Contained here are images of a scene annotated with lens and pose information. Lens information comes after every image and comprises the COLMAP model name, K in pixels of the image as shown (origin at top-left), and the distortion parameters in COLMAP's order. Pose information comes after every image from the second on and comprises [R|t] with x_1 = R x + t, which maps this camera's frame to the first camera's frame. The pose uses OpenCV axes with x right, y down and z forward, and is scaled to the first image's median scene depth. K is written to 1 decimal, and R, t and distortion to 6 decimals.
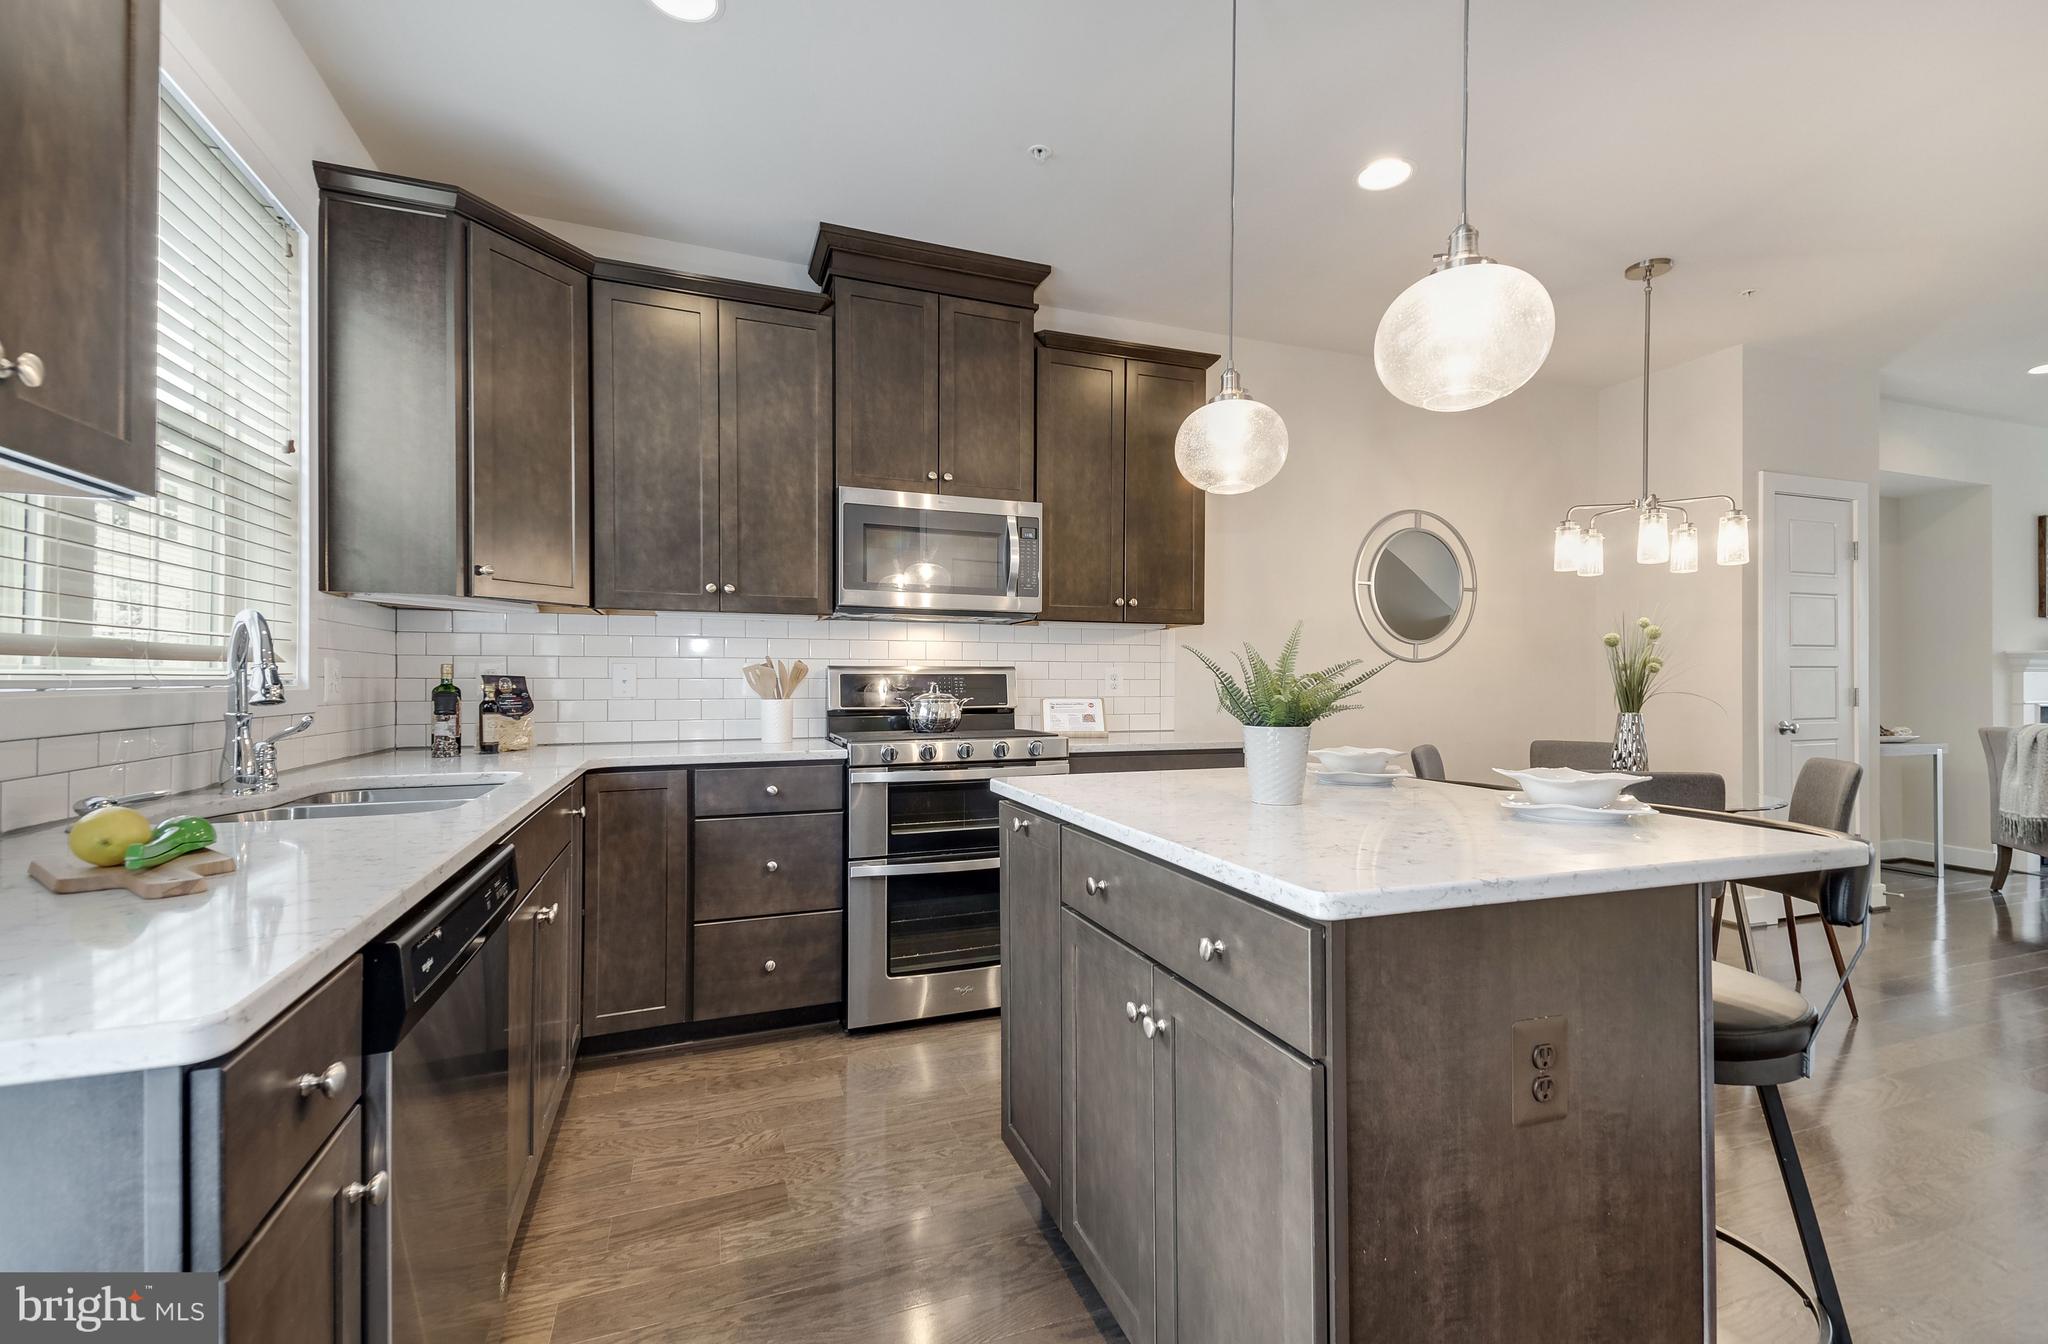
lens RADIAL K [[903.2, 0, 1036.8], [0, 903.2, 676.2], [0, 0, 1]] dist [0.035505, -0.017039]
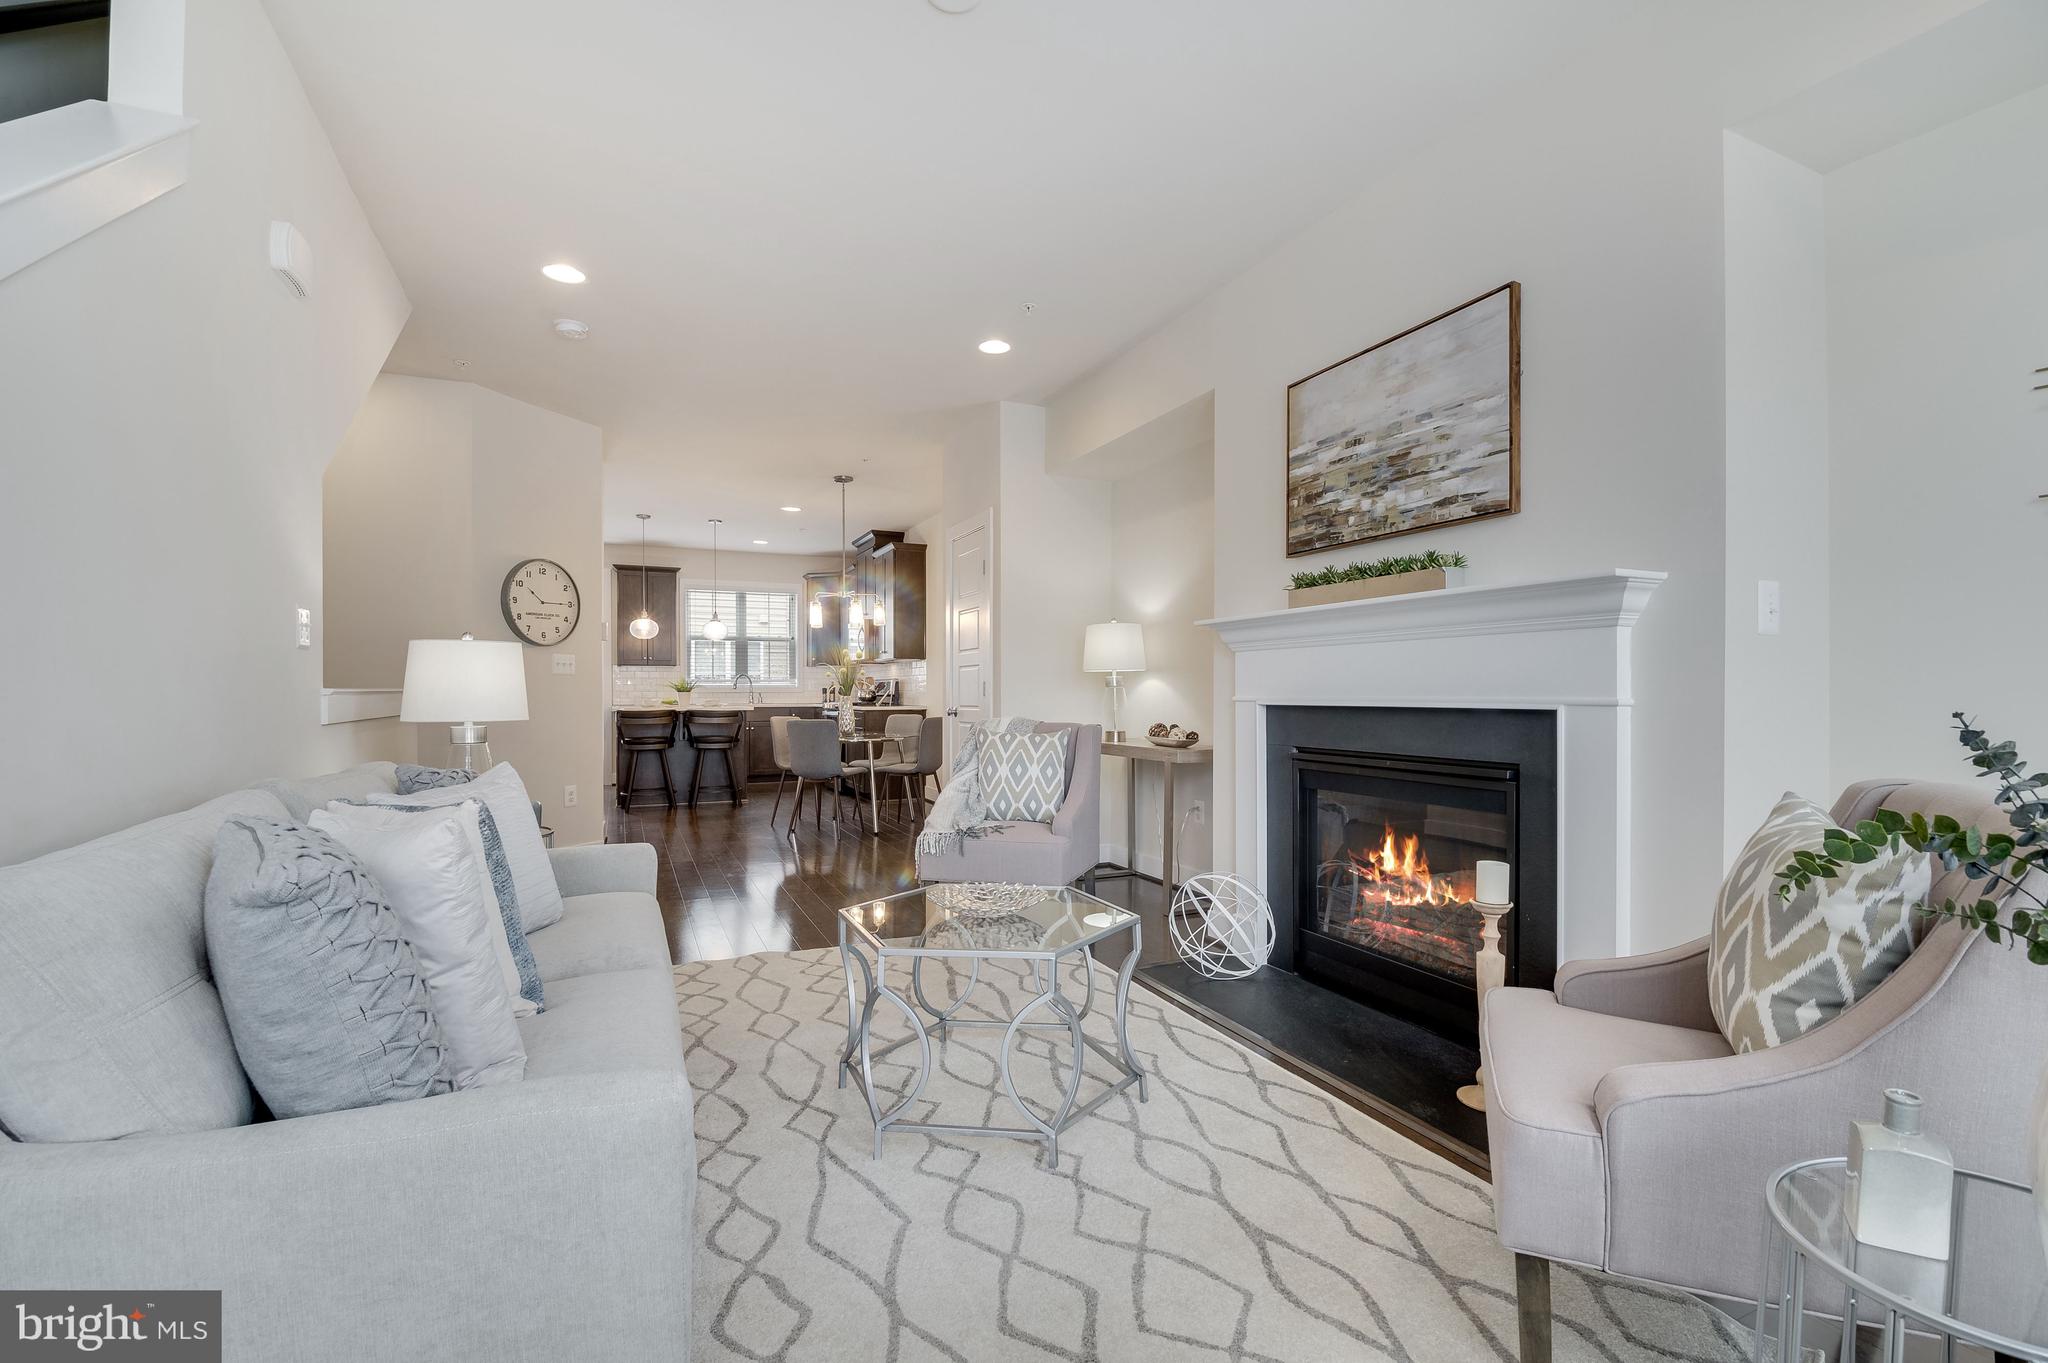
lens RADIAL K [[923.6, 0, 1060.1], [0, 923.6, 712.9], [0, 0, 1]] dist [0.001093, -0.004693]
pose [[0.068601, 0.018094, -0.997480, 2.987392], [0.005359, 0.999814, 0.018505, 0.046589], [0.997630, -0.006615, 0.068491, 1.465341]]
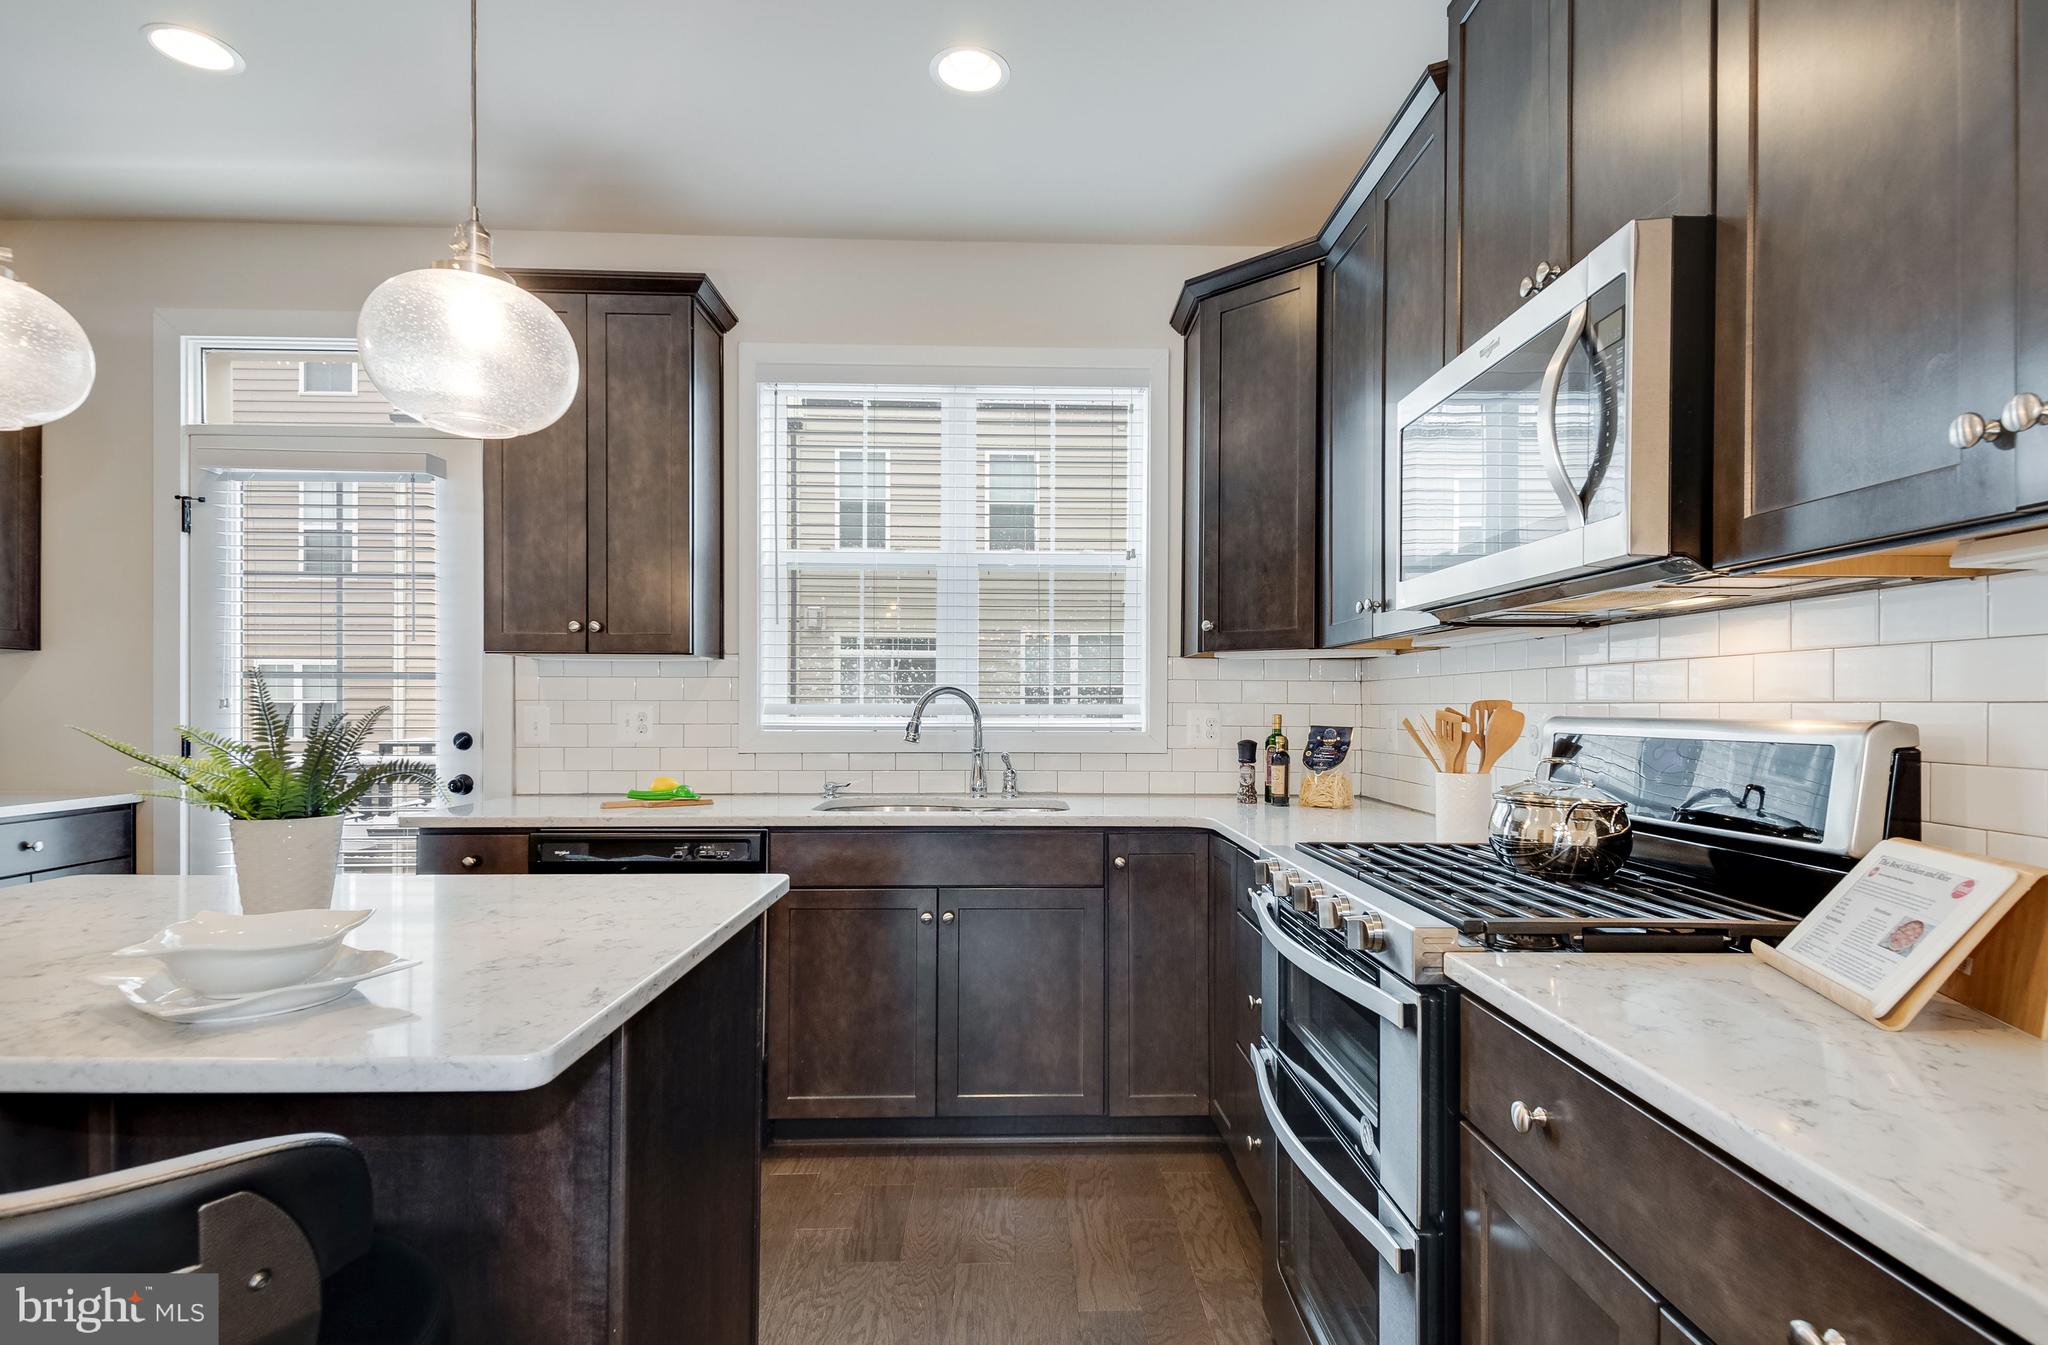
lens RADIAL K [[1009.0, 0, 1044.6], [0, 1009.0, 705.6], [0, 0, 1]] dist [0.037968, -0.022113]
pose [[-0.340354, -0.003550, -0.940291, 0.436353], [-0.001770, 0.999994, -0.003134, -0.016300], [0.940296, 0.000598, -0.340358, 0.968093]]
